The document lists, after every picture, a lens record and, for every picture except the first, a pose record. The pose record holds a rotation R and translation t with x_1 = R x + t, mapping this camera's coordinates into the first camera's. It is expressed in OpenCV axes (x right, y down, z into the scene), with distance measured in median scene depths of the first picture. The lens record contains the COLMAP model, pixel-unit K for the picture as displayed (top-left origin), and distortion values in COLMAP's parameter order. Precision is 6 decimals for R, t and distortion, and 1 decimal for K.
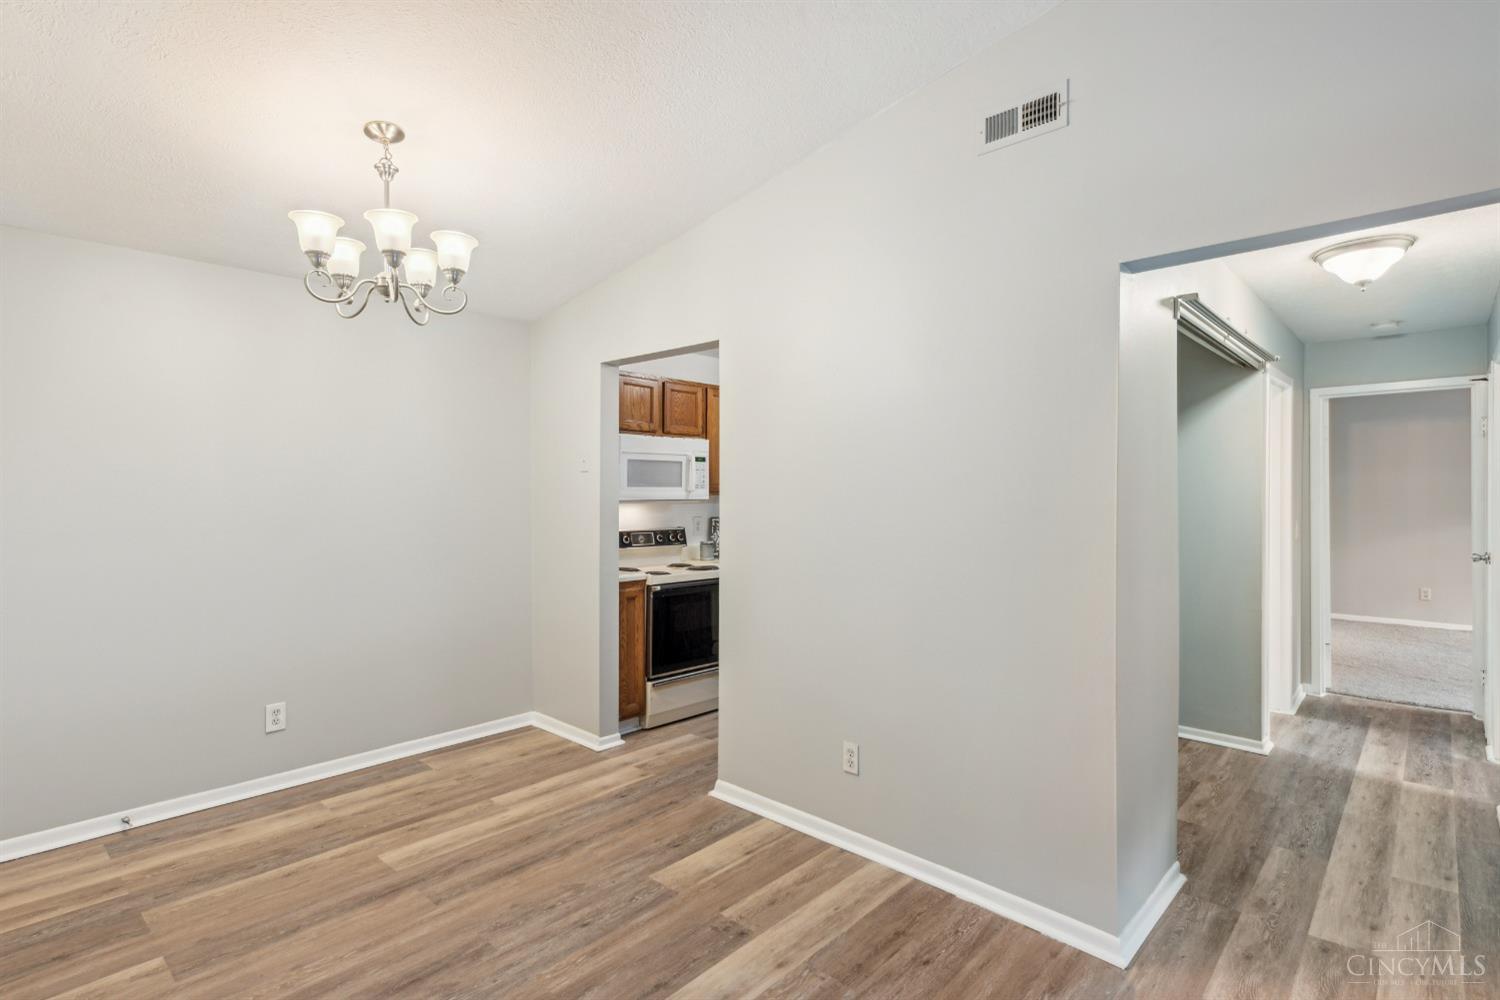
lens RADIAL K [[743.8, 0, 761.8], [0, 743.8, 495.7], [0, 0, 1]] dist [0.010905, -0.001898]
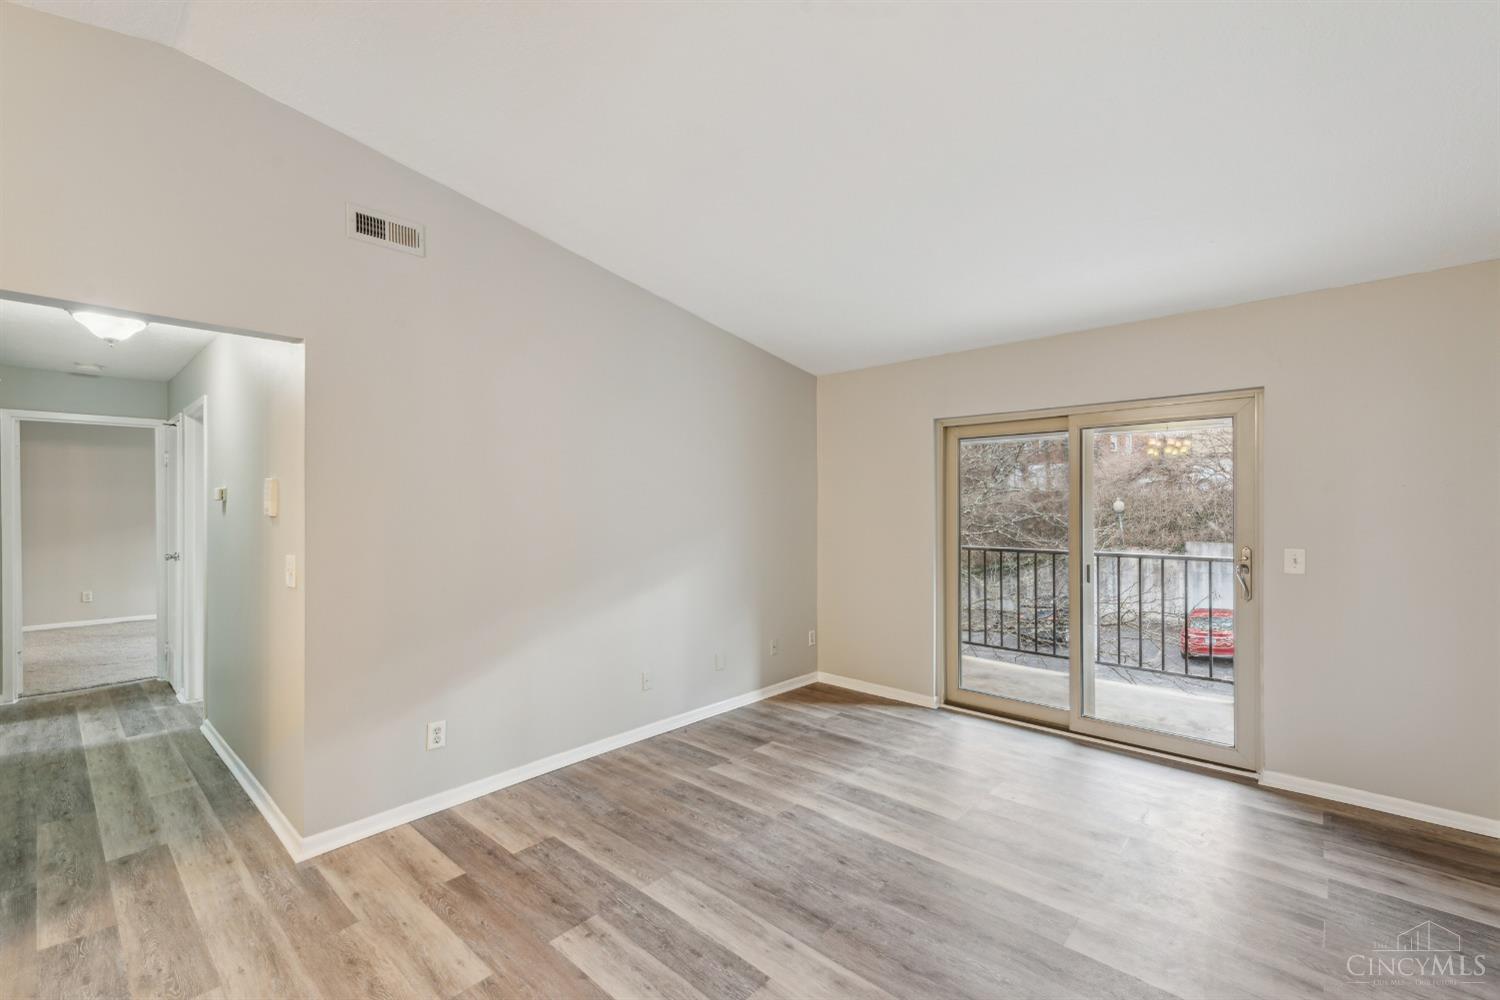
lens RADIAL K [[636.6, 0, 762.2], [0, 636.6, 504.5], [0, 0, 1]] dist [0.021570, -0.005773]
pose [[-0.008643, 0.003318, 0.999957, -0.268720], [0.007074, 0.999970, -0.003257, -0.000039], [-0.999938, 0.007046, -0.008666, -0.067333]]
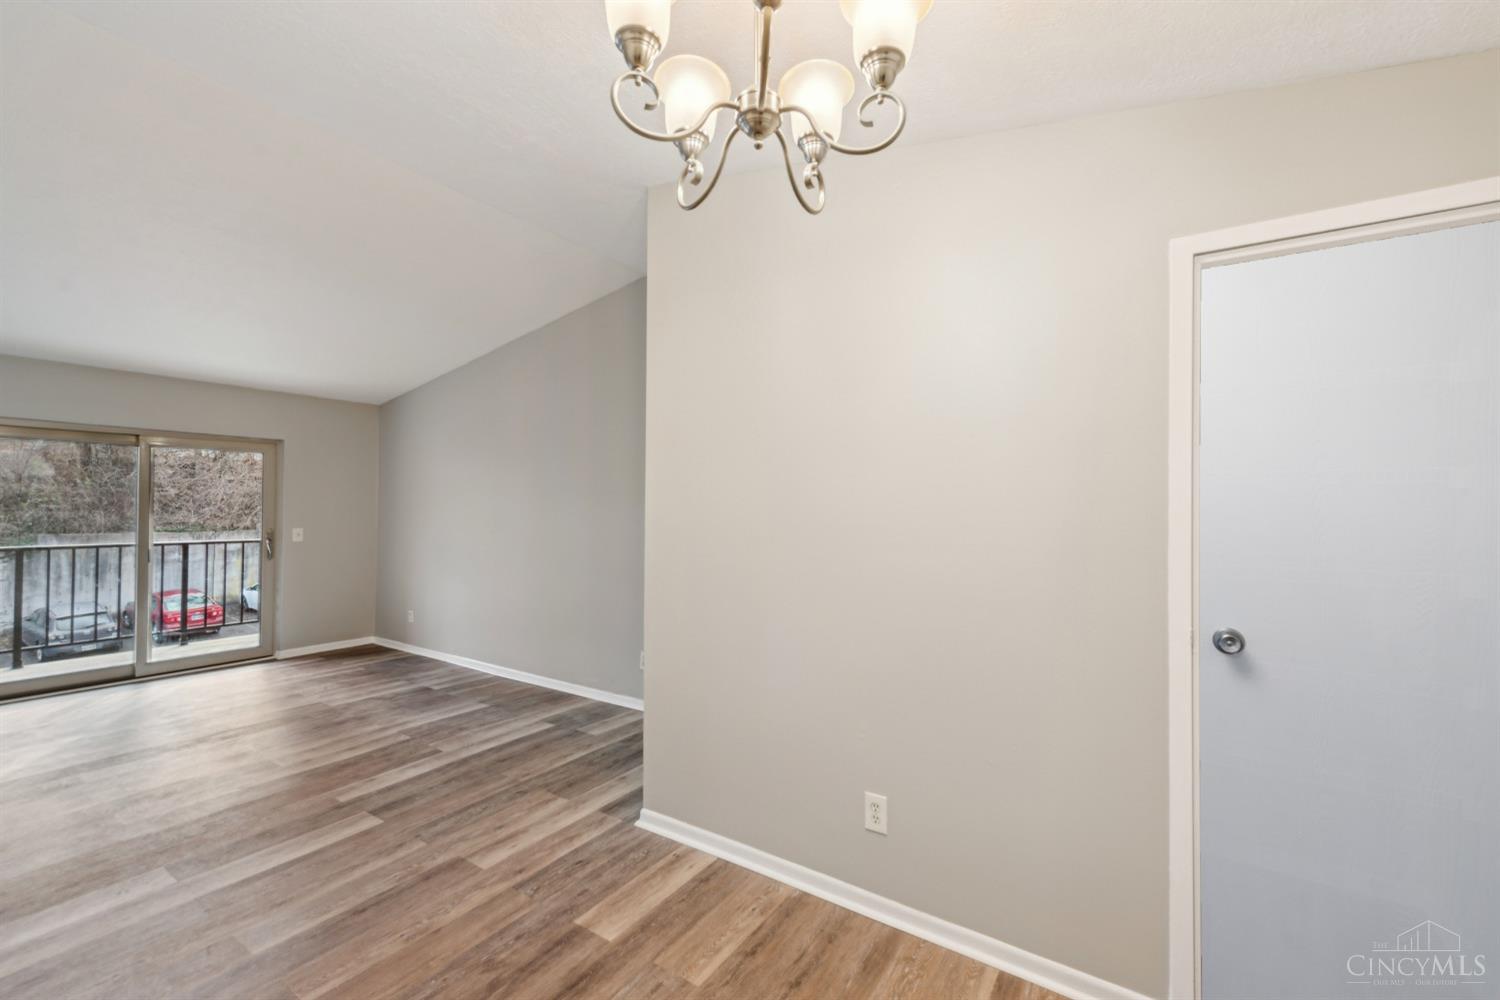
lens RADIAL K [[620.5, 0, 761.1], [0, 620.5, 498.8], [0, 0, 1]] dist [0.019658, -0.006151]
pose [[-0.988307, -0.008689, -0.152231, -0.345799], [-0.007485, 0.999936, -0.008484, -0.010863], [0.152295, -0.007245, -0.988308, 1.121788]]
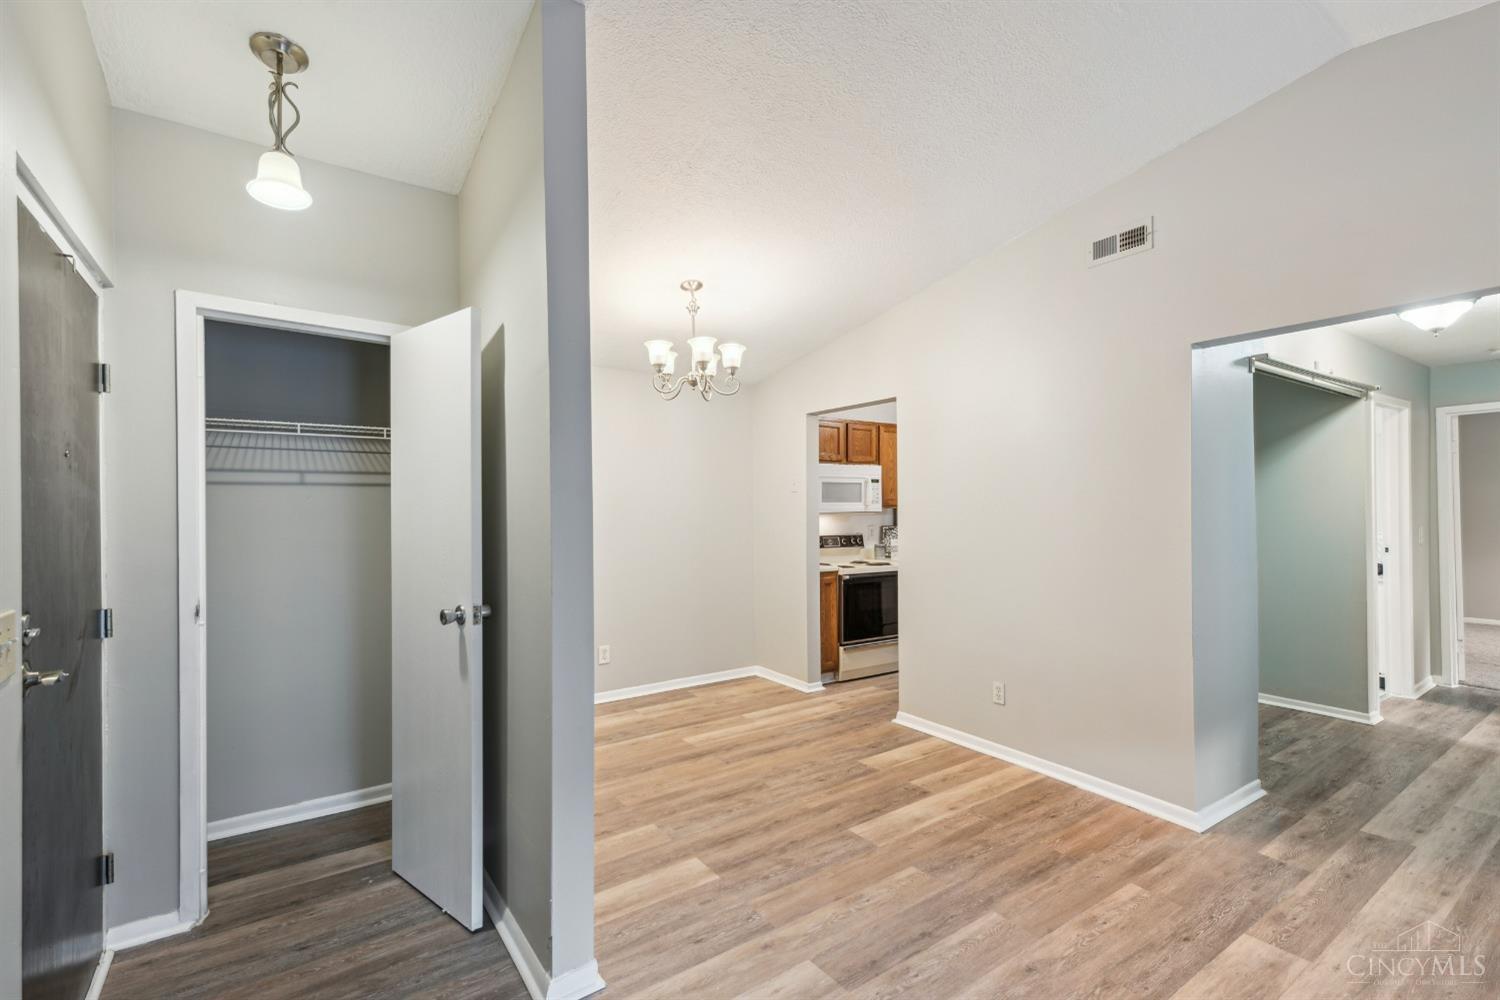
lens RADIAL K [[680.8, 0, 759.3], [0, 680.8, 505.5], [0, 0, 1]] dist [0.013110, -0.001129]
pose [[0.976475, -0.009266, -0.215432, -0.036931], [0.007551, 0.999933, -0.008780, 0.004670], [0.215499, 0.006947, 0.976479, -0.324202]]
